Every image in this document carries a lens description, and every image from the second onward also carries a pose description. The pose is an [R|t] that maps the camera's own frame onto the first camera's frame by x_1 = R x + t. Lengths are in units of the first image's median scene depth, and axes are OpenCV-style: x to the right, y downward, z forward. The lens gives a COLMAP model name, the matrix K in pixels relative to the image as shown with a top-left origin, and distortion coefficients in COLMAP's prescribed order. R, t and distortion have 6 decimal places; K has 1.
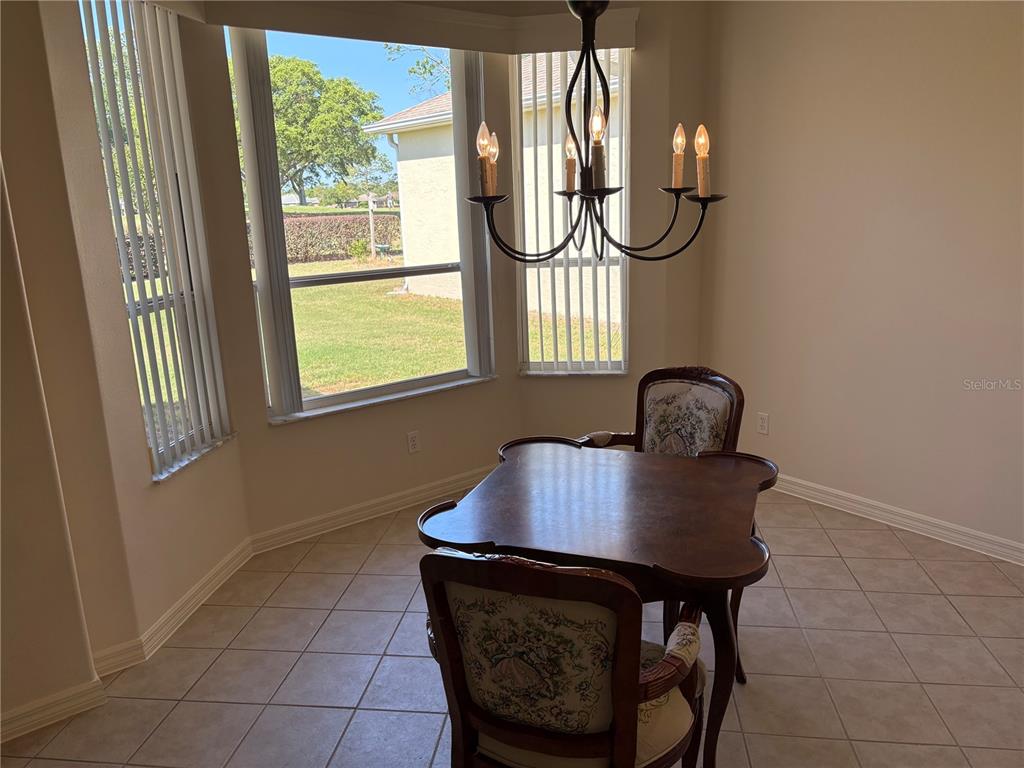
lens RADIAL K [[770.2, 0, 508.7], [0, 770.2, 384.1], [0, 0, 1]] dist [0.022740, 0.001158]
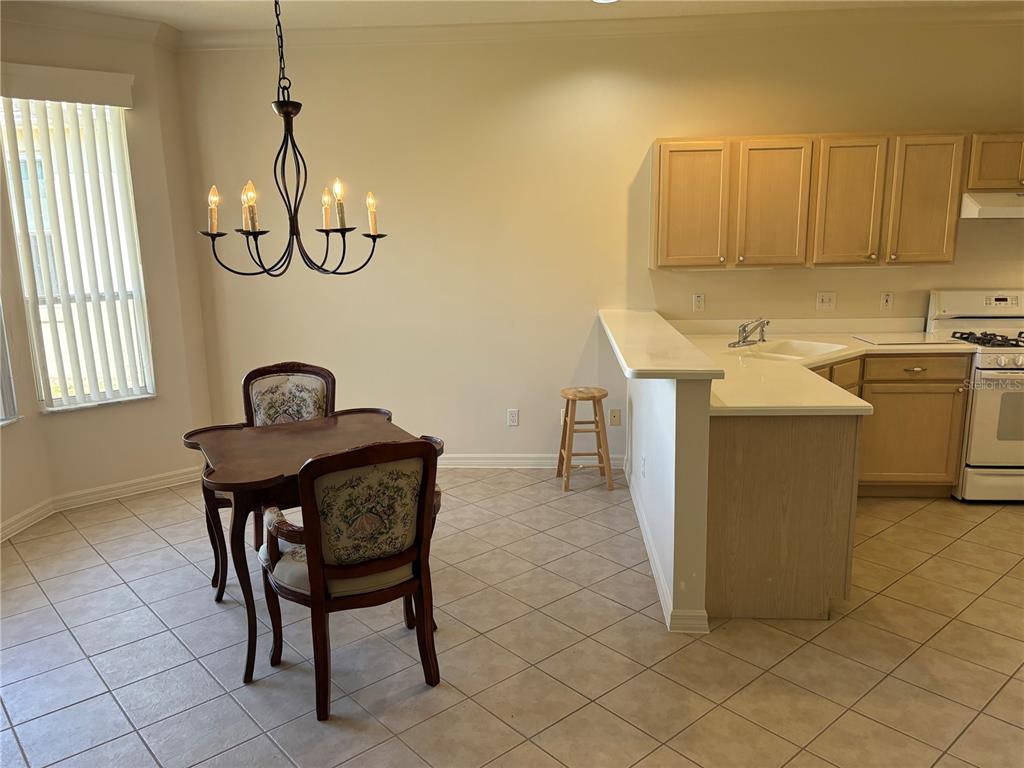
lens RADIAL K [[770.2, 0, 514.4], [0, 770.2, 386.4], [0, 0, 1]] dist [0.022740, 0.001158]
pose [[0.648897, -0.125230, 0.750500, -0.717170], [0.170415, 0.985225, 0.017052, 0.087240], [-0.741547, 0.116832, 0.660650, -0.241070]]
